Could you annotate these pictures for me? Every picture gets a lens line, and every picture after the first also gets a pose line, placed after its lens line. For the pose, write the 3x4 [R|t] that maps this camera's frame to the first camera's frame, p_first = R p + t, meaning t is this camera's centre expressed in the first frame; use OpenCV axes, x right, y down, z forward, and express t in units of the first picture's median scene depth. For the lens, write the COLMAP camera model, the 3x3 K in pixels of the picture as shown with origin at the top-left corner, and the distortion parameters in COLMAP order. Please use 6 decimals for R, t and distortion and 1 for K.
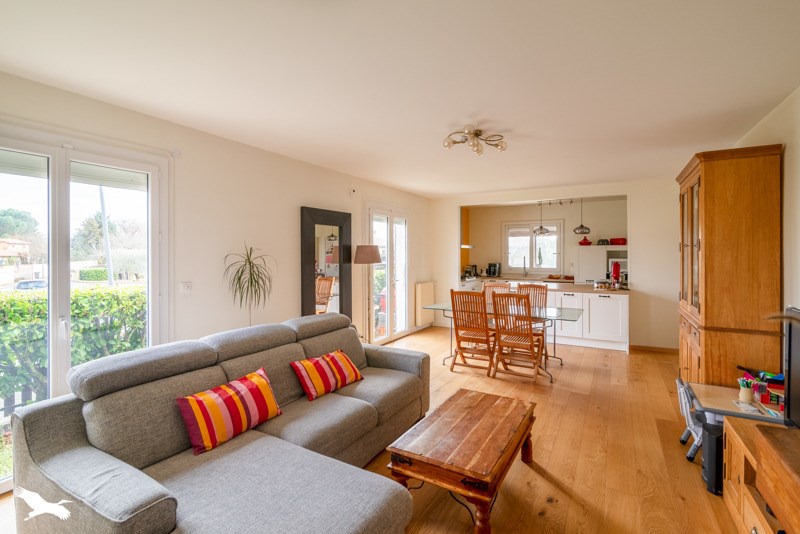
lens RADIAL K [[370.6, 0, 398.8], [0, 370.6, 253.0], [0, 0, 1]] dist [-0.000108, -0.000020]
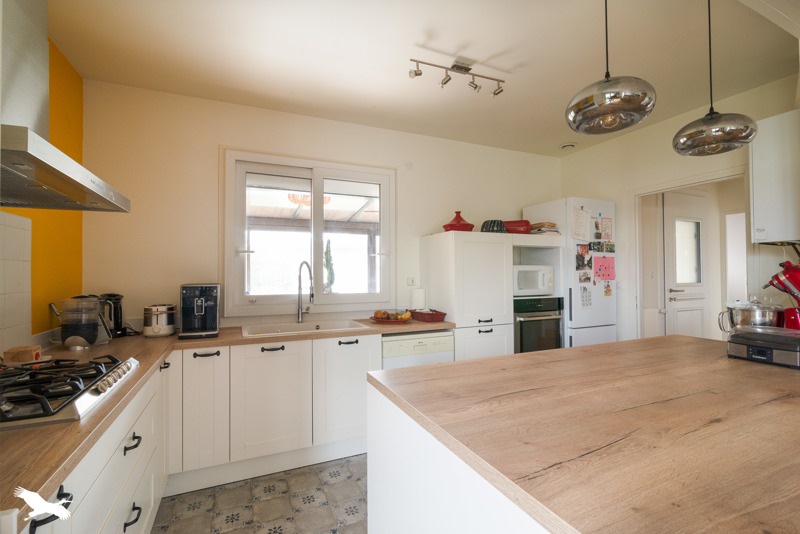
lens RADIAL K [[372.5, 0, 400.0], [0, 372.5, 267.0], [0, 0, 1]] dist [-0.001132, -0.000122]
pose [[0.585526, 0.008040, 0.810614, 0.132203], [0.006517, 0.999872, -0.014625, 0.021916], [-0.810628, 0.013846, 0.585398, 0.783767]]
